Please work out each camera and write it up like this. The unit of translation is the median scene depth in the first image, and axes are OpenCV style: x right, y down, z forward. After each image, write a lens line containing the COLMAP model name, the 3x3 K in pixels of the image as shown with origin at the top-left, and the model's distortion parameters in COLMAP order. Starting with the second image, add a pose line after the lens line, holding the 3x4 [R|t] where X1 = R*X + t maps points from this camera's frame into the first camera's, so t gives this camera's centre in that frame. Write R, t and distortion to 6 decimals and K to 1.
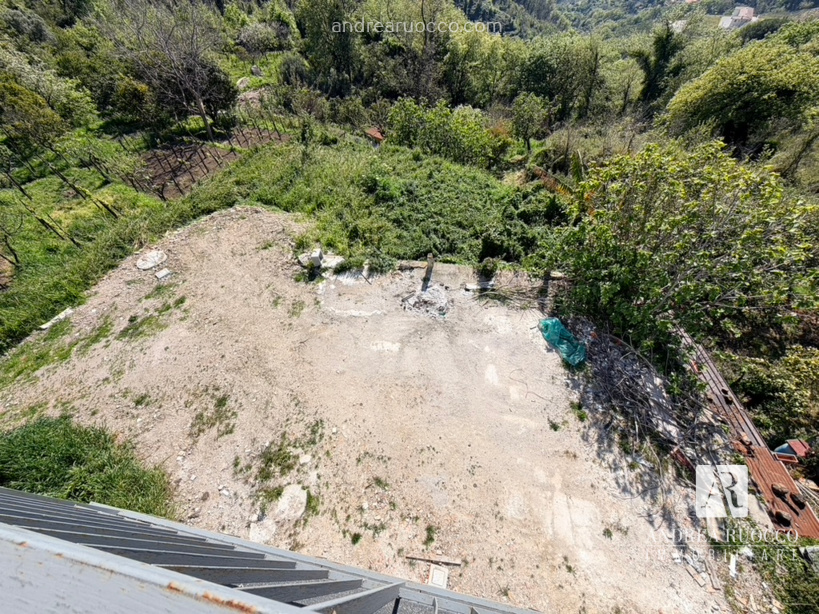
lens RADIAL K [[323.9, 0, 407.5], [0, 323.9, 304.4], [0, 0, 1]] dist [0.002151, -0.000601]
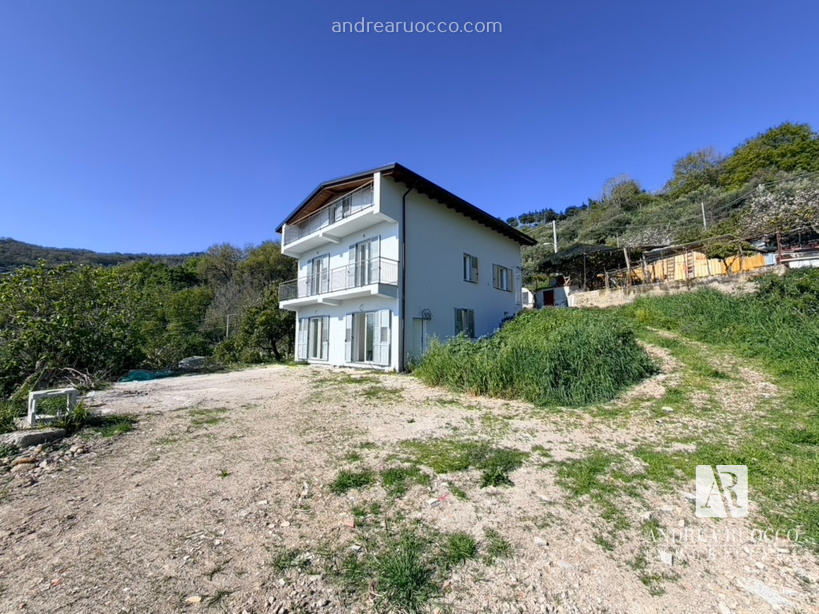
lens RADIAL K [[323.9, 0, 406.8], [0, 323.9, 306.9], [0, 0, 1]] dist [0.002151, -0.000601]
pose [[-0.830881, 0.120502, 0.543245, -0.922358], [0.459246, 0.699773, 0.547184, -0.260269], [-0.314211, 0.704128, -0.636769, 1.059924]]
